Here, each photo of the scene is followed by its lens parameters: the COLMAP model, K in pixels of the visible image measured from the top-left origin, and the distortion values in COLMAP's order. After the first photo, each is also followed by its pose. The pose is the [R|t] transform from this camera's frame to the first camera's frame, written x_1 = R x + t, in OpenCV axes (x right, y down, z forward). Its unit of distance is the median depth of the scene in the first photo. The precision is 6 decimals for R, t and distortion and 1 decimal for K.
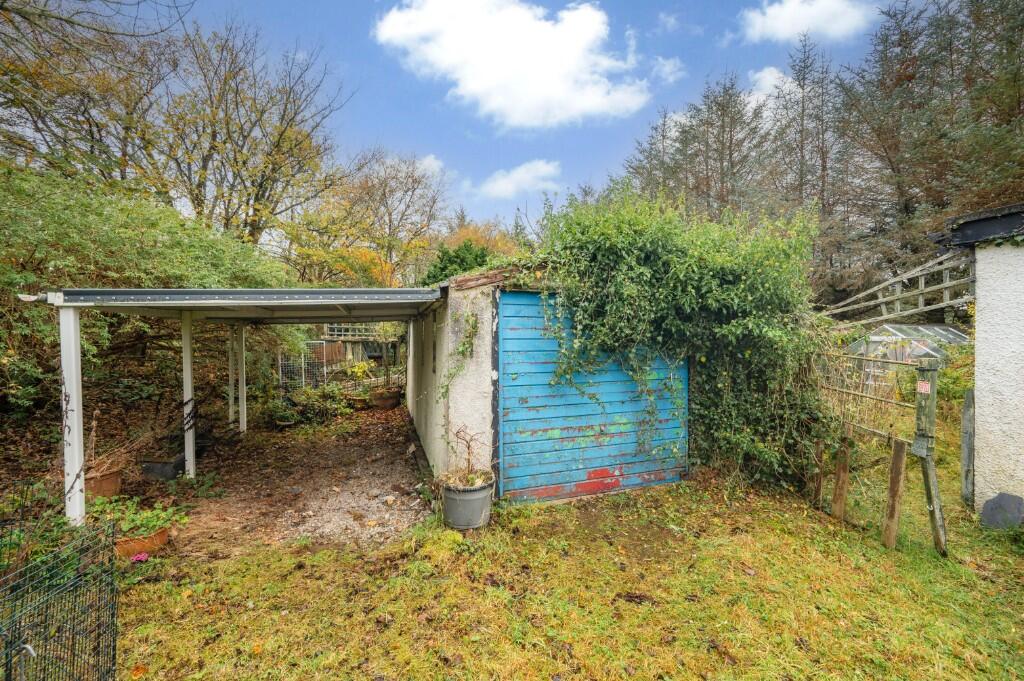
lens RADIAL K [[405.9, 0, 512.0], [0, 405.9, 340.5], [0, 0, 1]] dist [-0.001159, -0.000062]
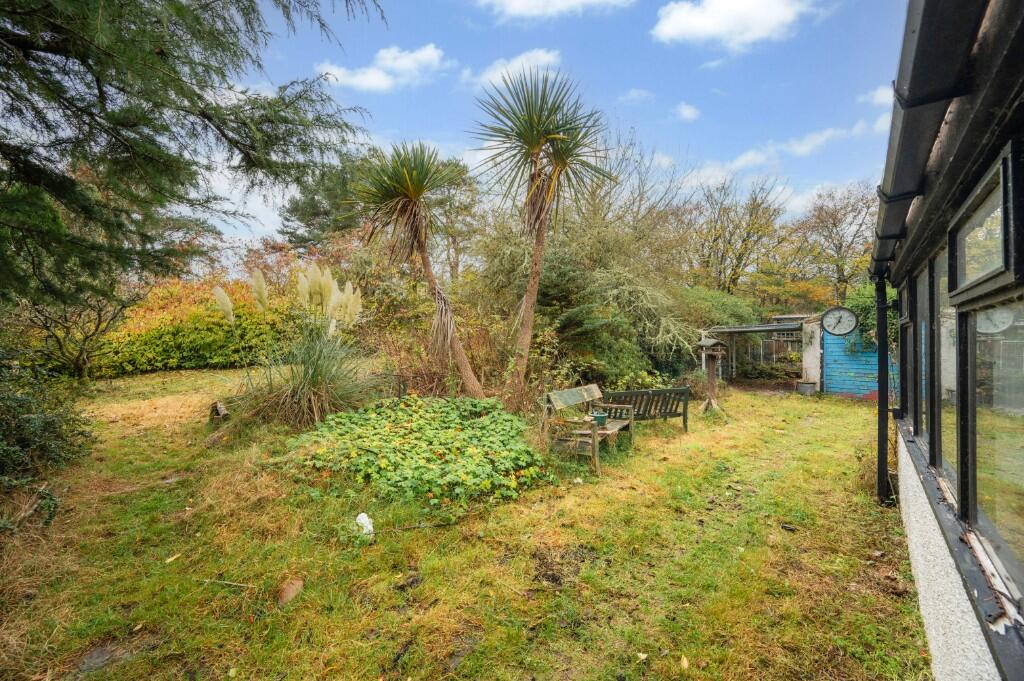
lens RADIAL K [[405.9, 0, 512.0], [0, 405.9, 340.5], [0, 0, 1]] dist [-0.001159, -0.000062]
pose [[0.495736, 0.001199, -0.868473, 1.211829], [-0.002602, 0.999997, -0.000104, 0.011691], [0.868469, 0.002311, 0.495737, -2.087213]]
